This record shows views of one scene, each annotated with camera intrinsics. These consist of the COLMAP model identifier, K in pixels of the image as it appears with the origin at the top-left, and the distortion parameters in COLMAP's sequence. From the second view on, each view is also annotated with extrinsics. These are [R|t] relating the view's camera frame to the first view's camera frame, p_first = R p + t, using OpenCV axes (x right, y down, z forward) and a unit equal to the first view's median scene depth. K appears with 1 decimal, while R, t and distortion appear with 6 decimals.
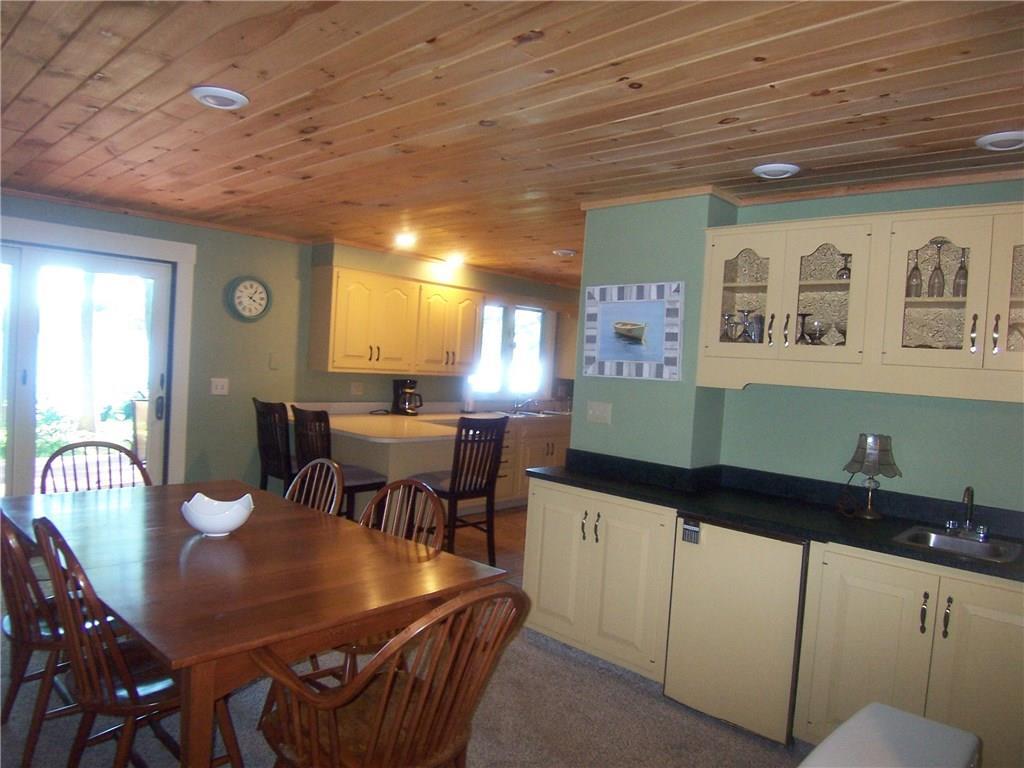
lens RADIAL K [[690.1, 0, 513.7], [0, 690.1, 382.0], [0, 0, 1]] dist [-0.023034, -0.001344]
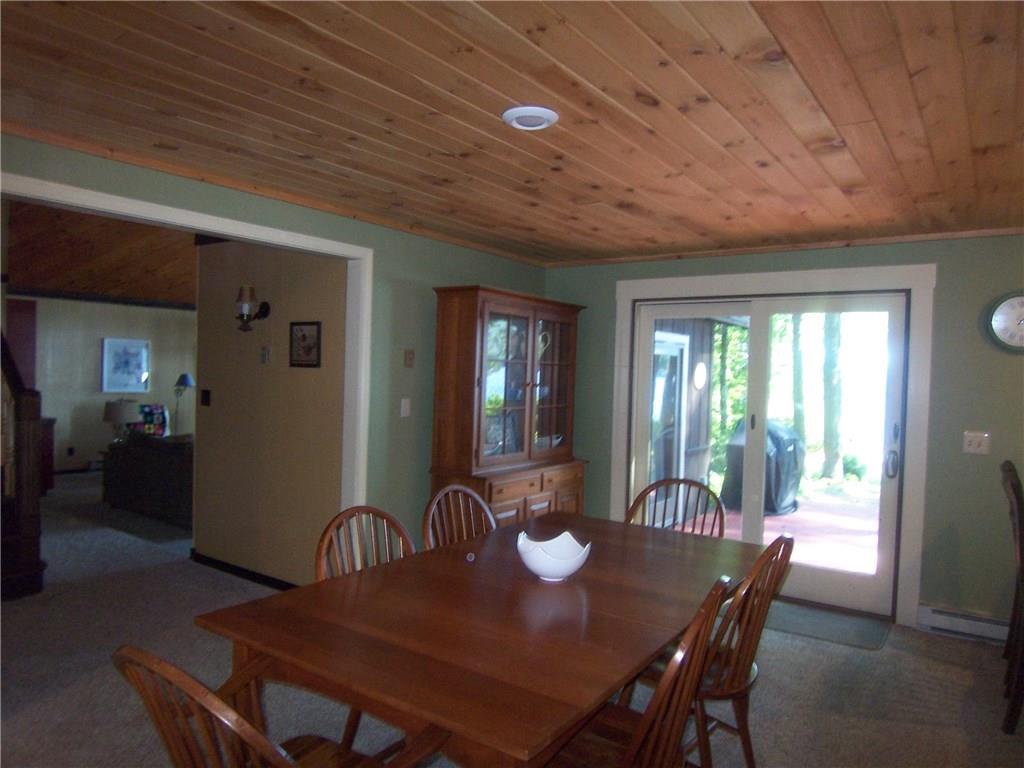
lens RADIAL K [[690.1, 0, 511.4], [0, 690.1, 386.5], [0, 0, 1]] dist [-0.023034, -0.001344]
pose [[0.131082, -0.040331, -0.990551, 0.256359], [-0.053192, 0.997447, -0.047651, 0.006885], [0.989943, 0.058935, 0.128602, 0.425702]]
